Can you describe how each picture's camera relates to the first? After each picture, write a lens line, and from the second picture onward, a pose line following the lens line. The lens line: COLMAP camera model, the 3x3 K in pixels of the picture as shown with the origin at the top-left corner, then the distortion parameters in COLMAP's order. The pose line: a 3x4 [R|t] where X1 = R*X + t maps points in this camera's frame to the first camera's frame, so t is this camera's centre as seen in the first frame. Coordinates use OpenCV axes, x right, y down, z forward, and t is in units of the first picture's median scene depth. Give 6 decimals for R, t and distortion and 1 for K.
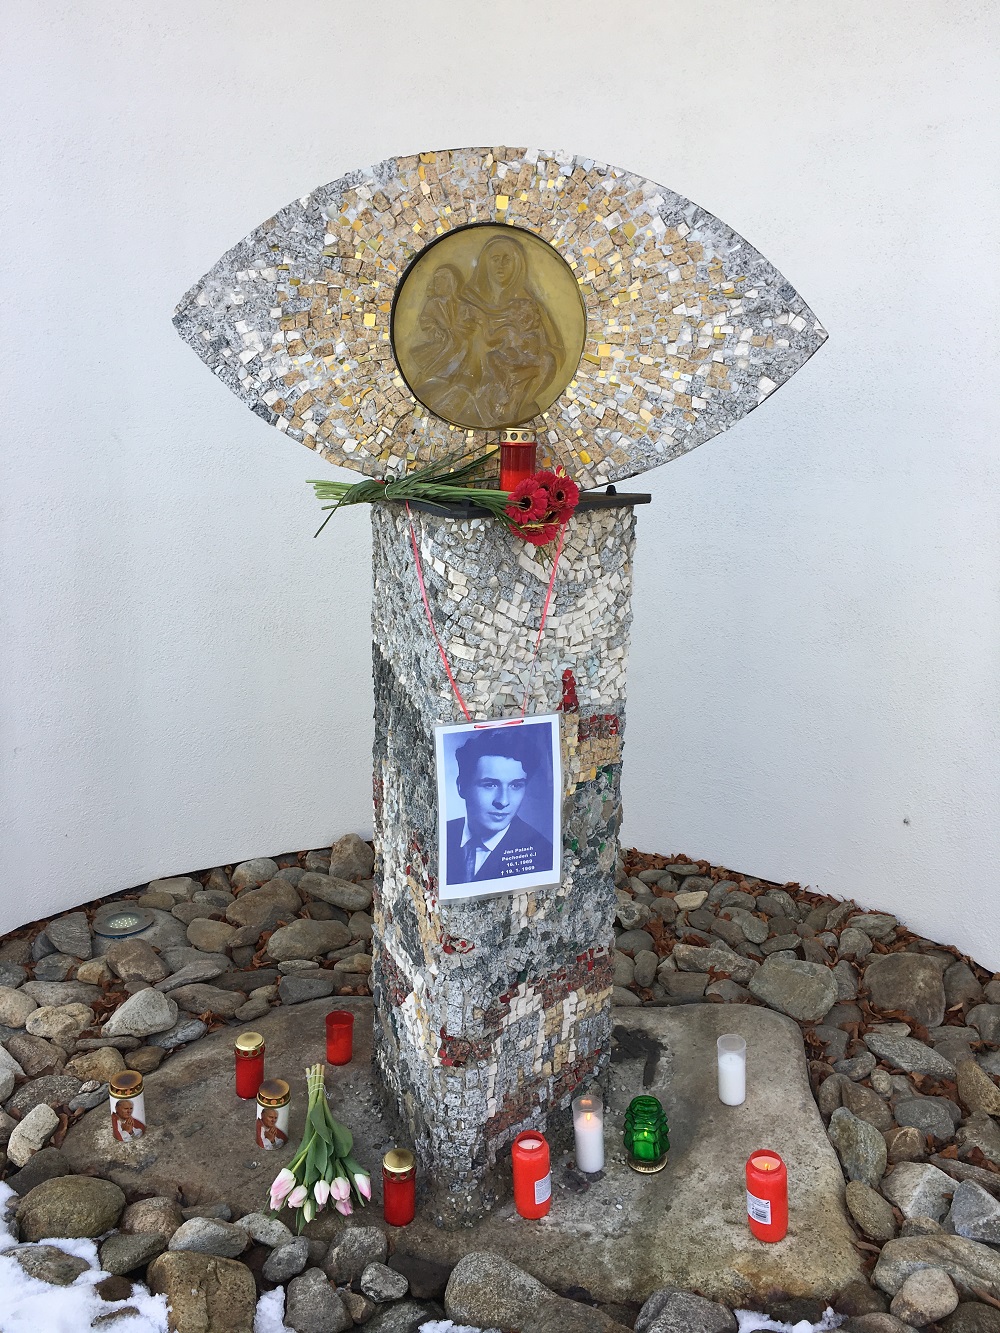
lens RADIAL K [[1128.9, 0, 498.3], [0, 1128.9, 669.0], [0, 0, 1]] dist [0.028182, -0.023670]
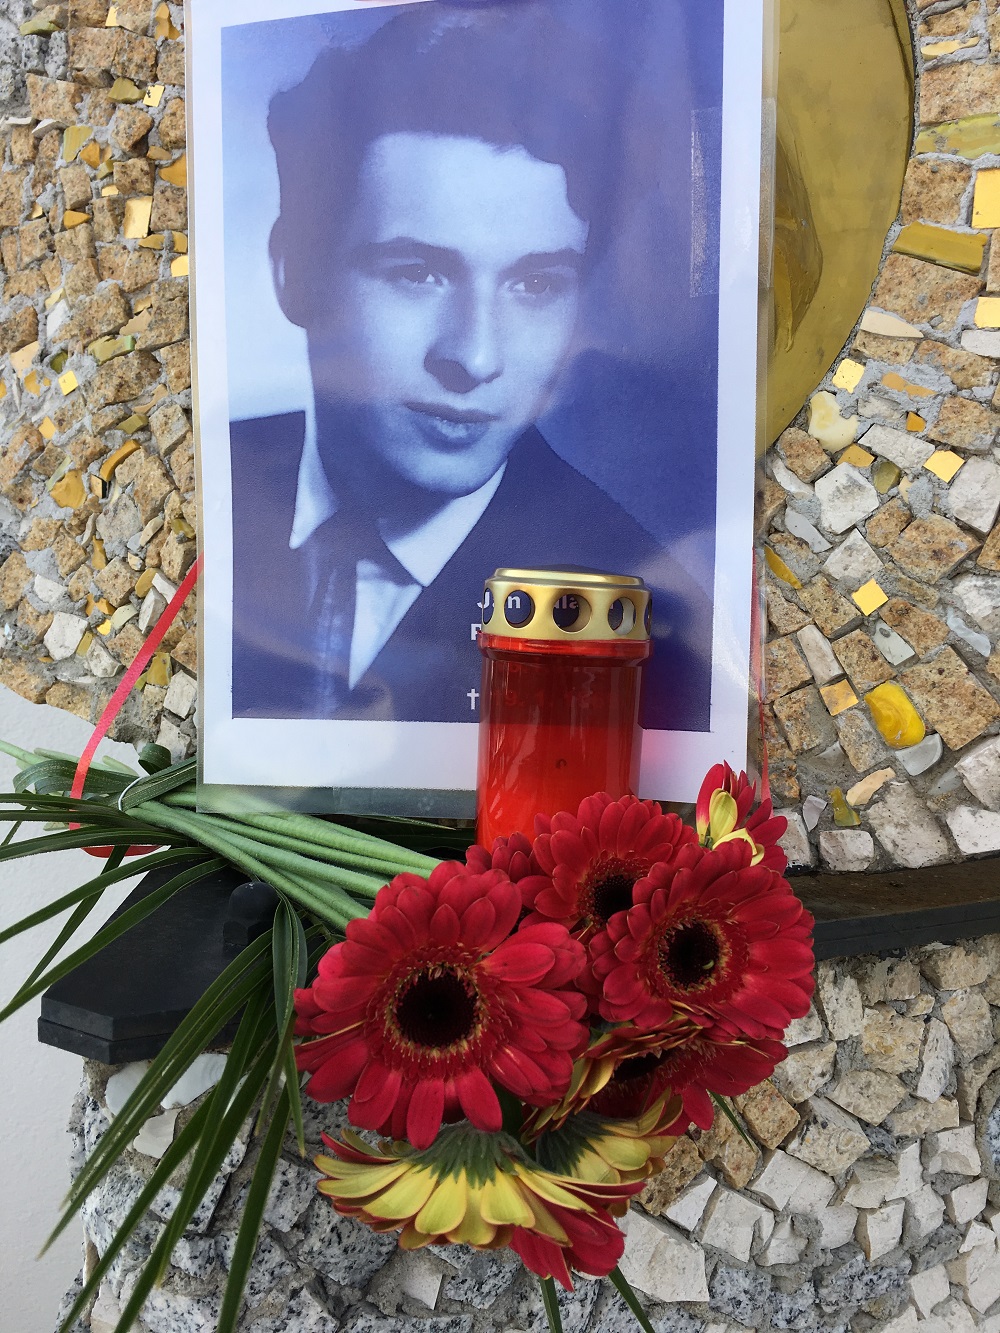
lens RADIAL K [[1128.9, 0, 500.8], [0, 1128.9, 655.7], [0, 0, 1]] dist [0.028182, -0.023670]
pose [[0.939791, 0.028777, -0.340536, 0.077562], [-0.091792, 0.981087, -0.170416, -0.153621], [0.329192, 0.191414, 0.924659, 0.770400]]
